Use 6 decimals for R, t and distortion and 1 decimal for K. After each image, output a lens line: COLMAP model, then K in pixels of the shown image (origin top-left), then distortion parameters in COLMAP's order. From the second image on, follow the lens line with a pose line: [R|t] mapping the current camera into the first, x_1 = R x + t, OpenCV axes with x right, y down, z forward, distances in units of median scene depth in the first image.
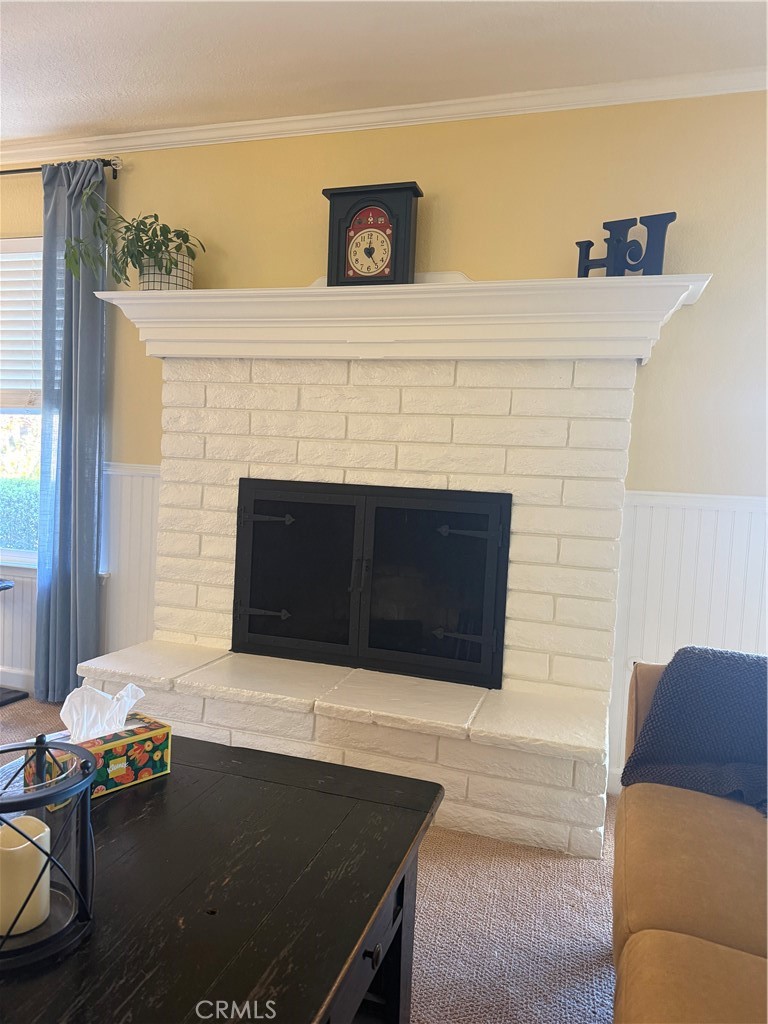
lens RADIAL K [[719.7, 0, 384.0], [0, 719.7, 512.0], [0, 0, 1]] dist [0.092122, -0.149152]
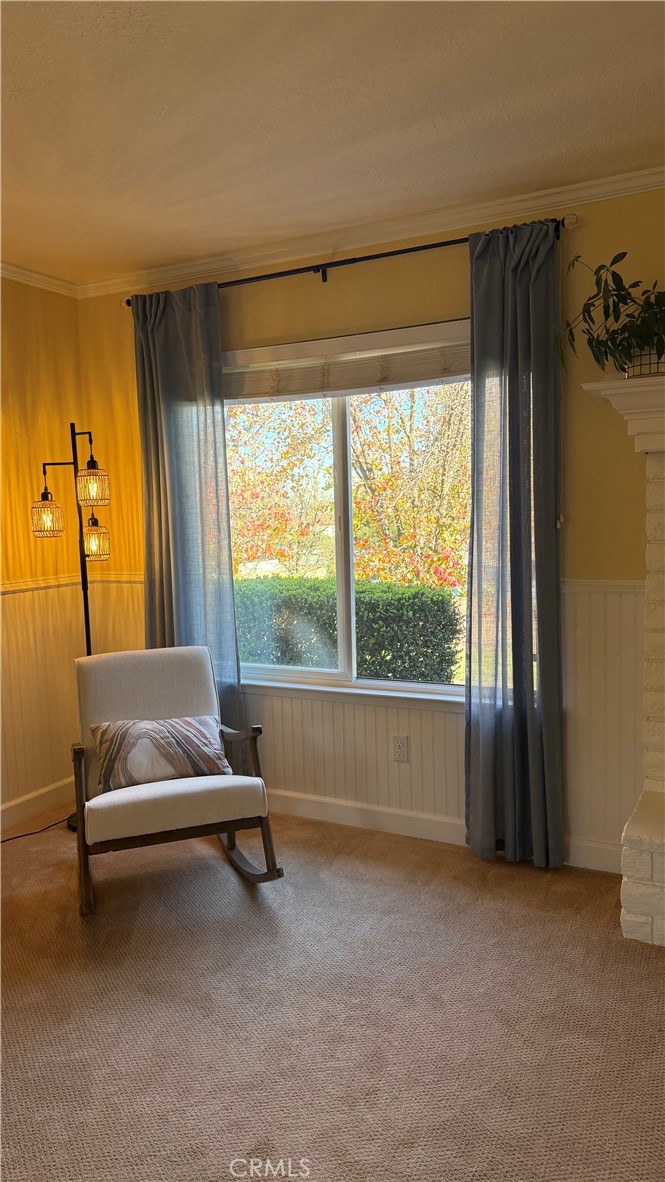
lens RADIAL K [[836.2, 0, 332.5], [0, 836.2, 591.0], [0, 0, 1]] dist [0.055838, -0.067607]
pose [[0.979952, -0.057832, -0.190657, -0.502283], [0.063989, 0.997604, 0.026295, -0.107844], [0.188679, -0.037968, 0.981305, -0.008908]]
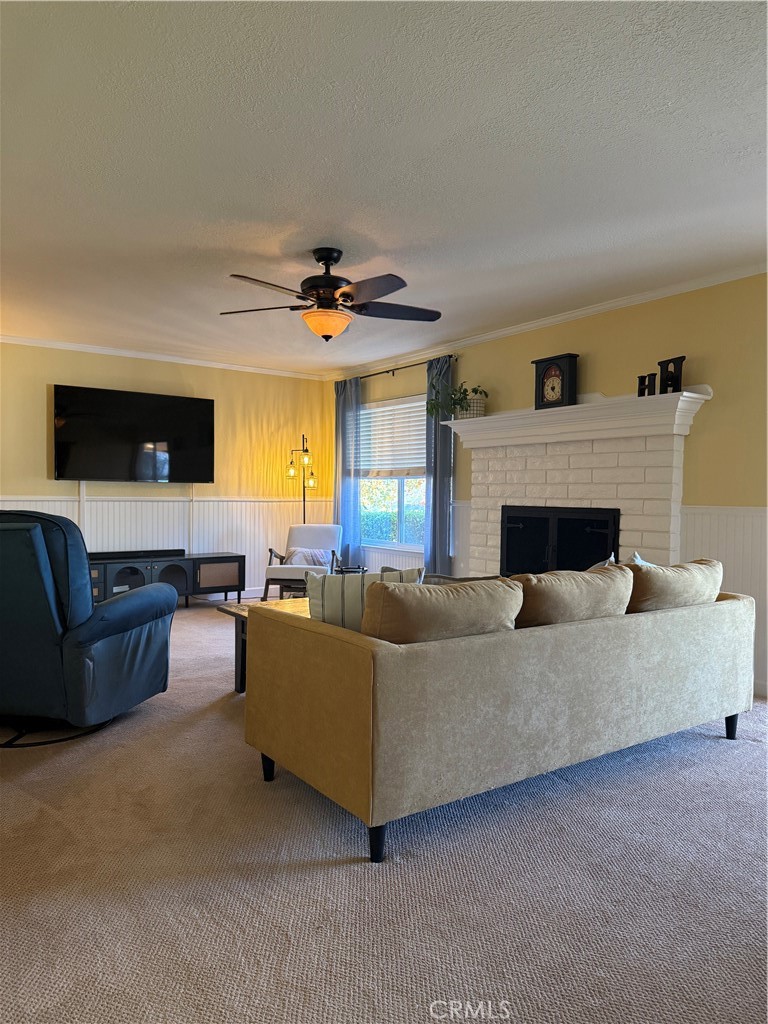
lens RADIAL K [[719.7, 0, 384.0], [0, 719.7, 512.0], [0, 0, 1]] dist [0.092122, -0.149152]
pose [[0.791602, -0.024502, -0.610546, 0.766616], [-0.009392, 0.998590, -0.052252, 0.078492], [0.610965, 0.047097, 0.790255, -0.774239]]
